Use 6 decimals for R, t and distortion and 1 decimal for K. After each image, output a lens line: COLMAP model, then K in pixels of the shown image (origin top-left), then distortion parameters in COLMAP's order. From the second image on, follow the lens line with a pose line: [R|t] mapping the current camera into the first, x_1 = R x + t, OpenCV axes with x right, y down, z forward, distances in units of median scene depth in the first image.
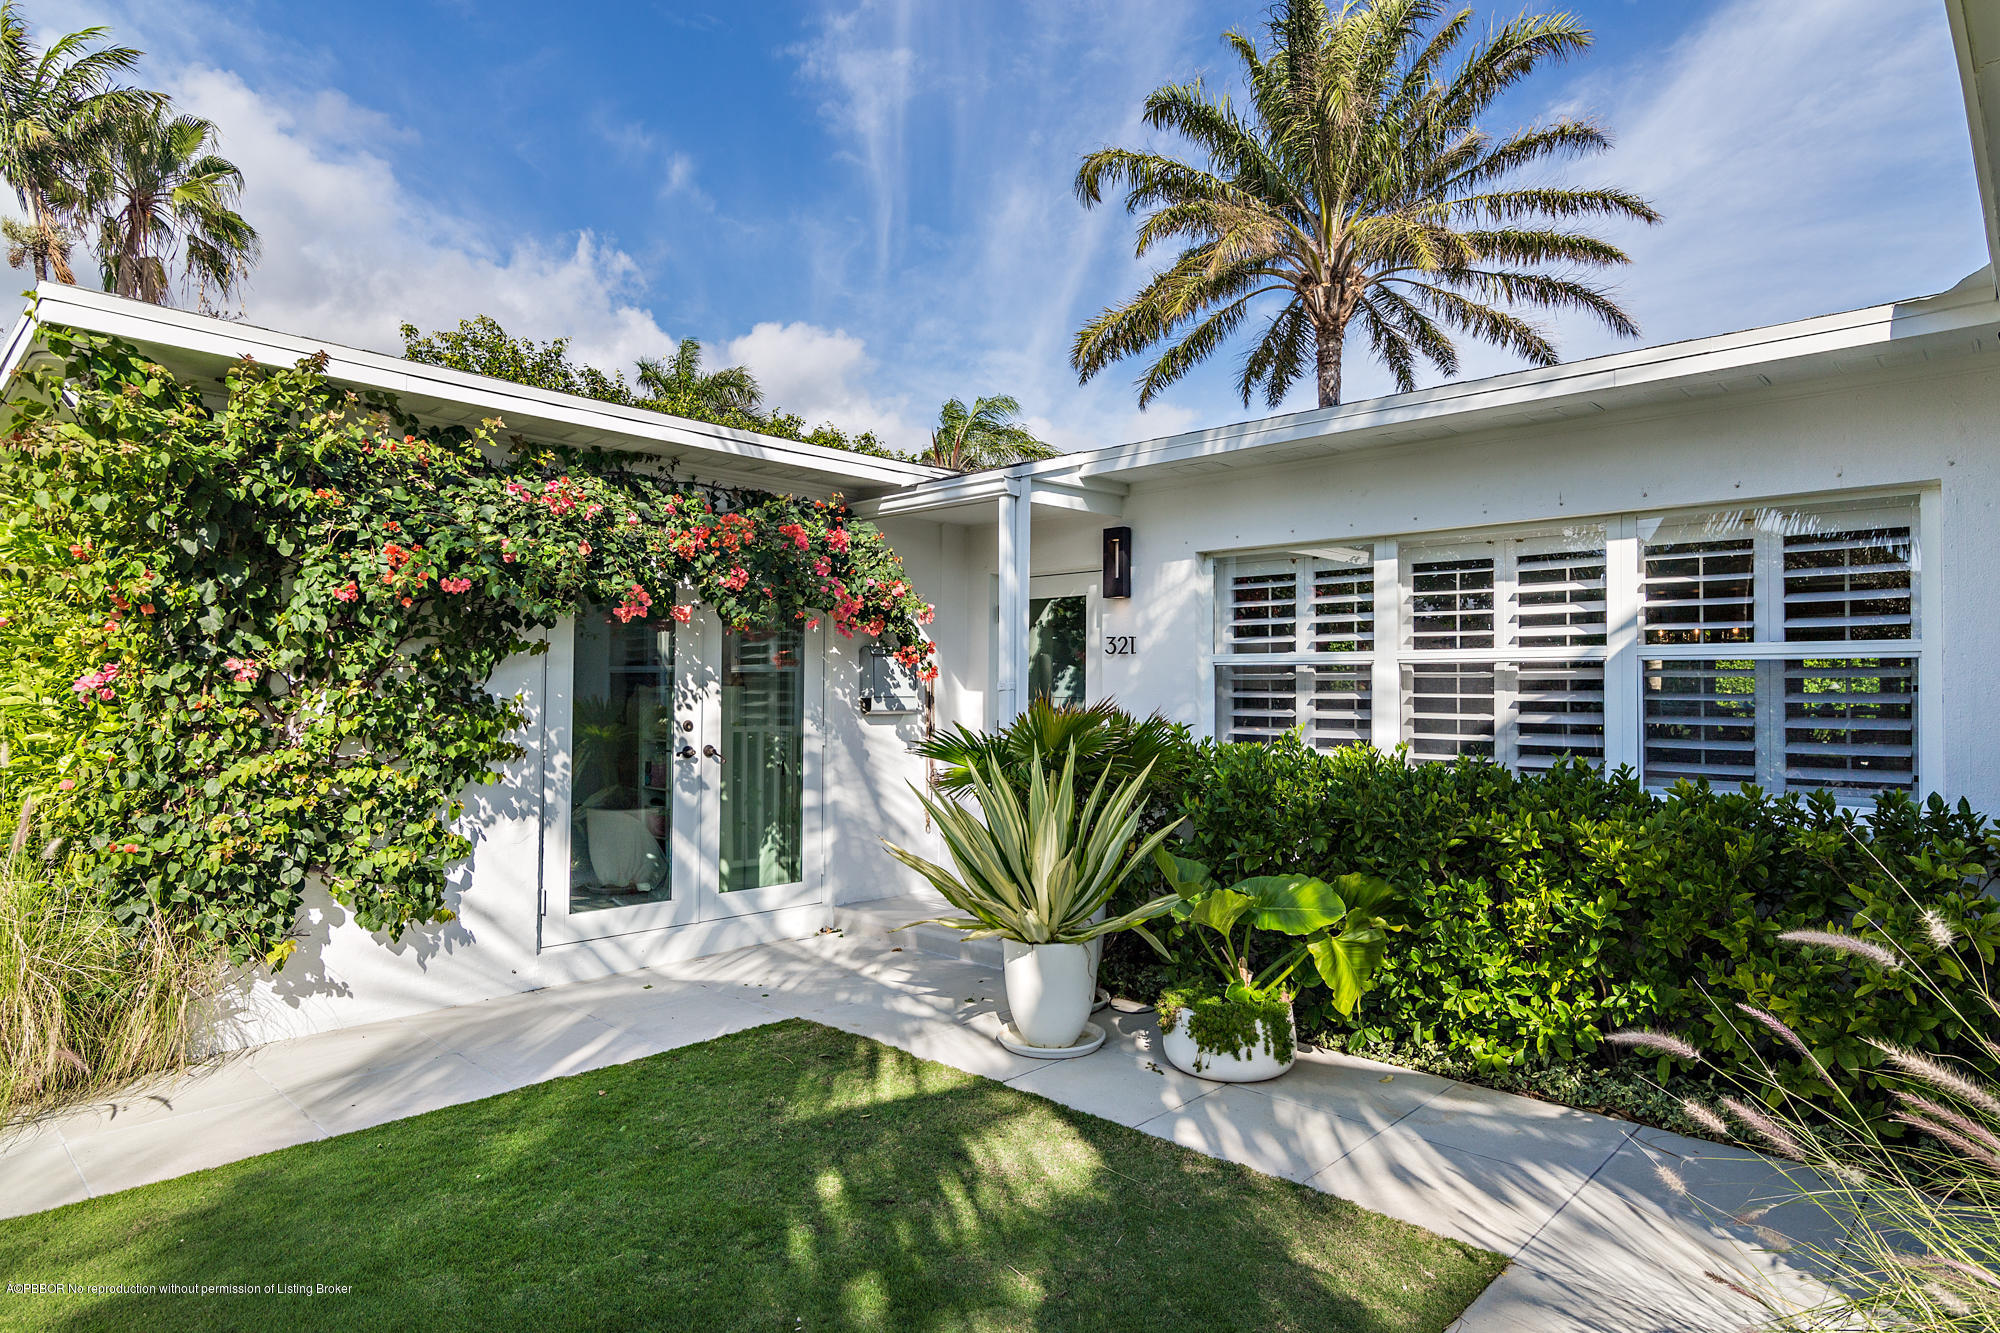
lens RADIAL K [[1132.4, 0, 1003.2], [0, 1132.4, 659.3], [0, 0, 1]] dist [-0.004038, 0.000412]
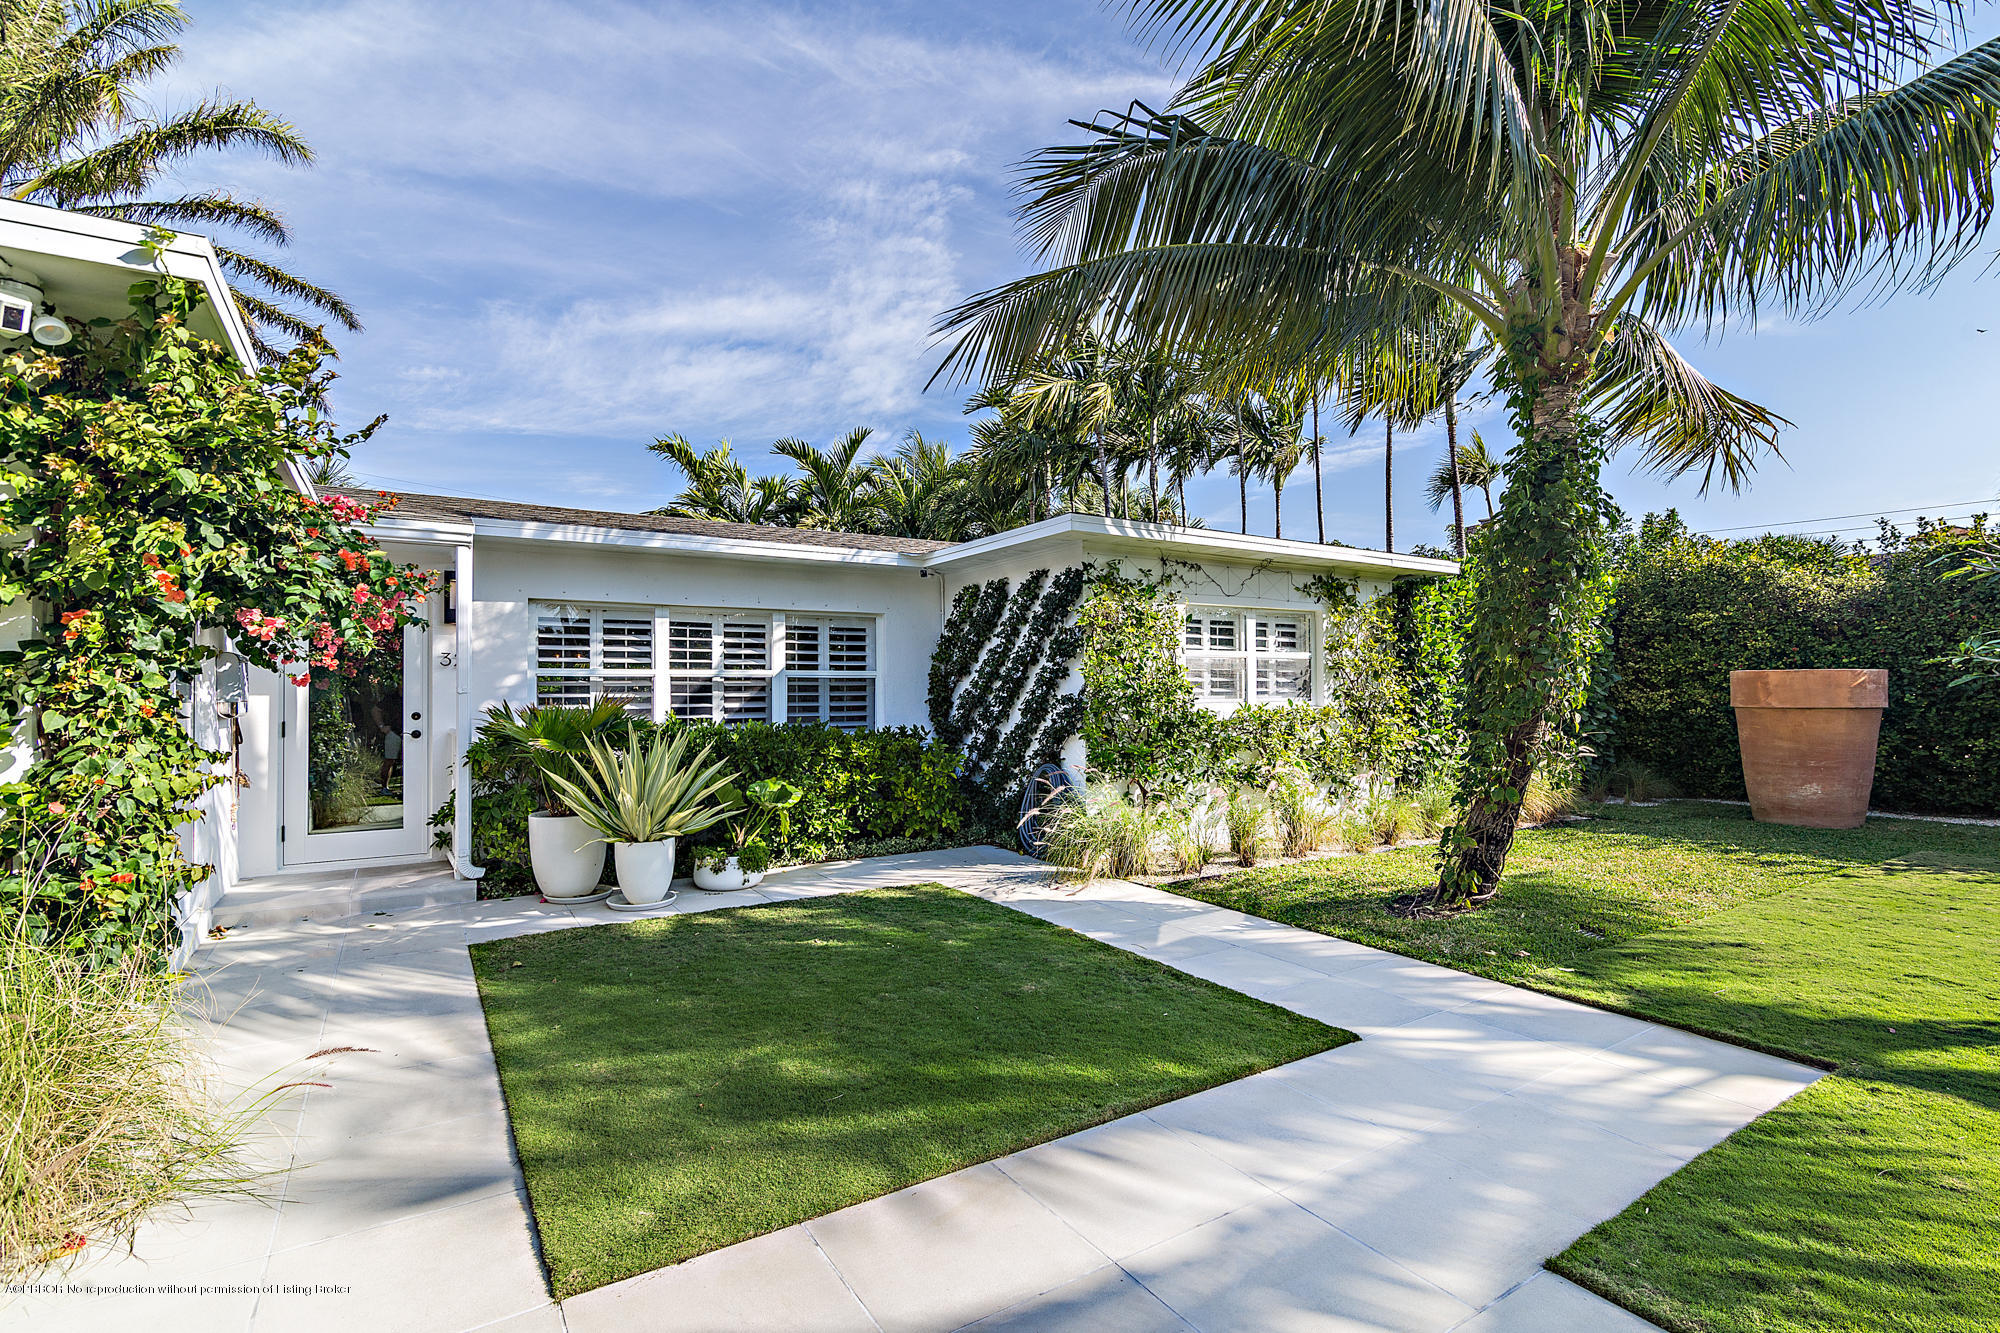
lens RADIAL K [[926.4, 0, 986.1], [0, 926.4, 686.3], [0, 0, 1]] dist [0.003507, -0.001998]
pose [[0.243975, 0.001265, 0.969781, -0.942229], [-0.018437, 0.999824, 0.003335, 0.004836], [-0.969606, -0.018693, 0.243955, 0.147069]]
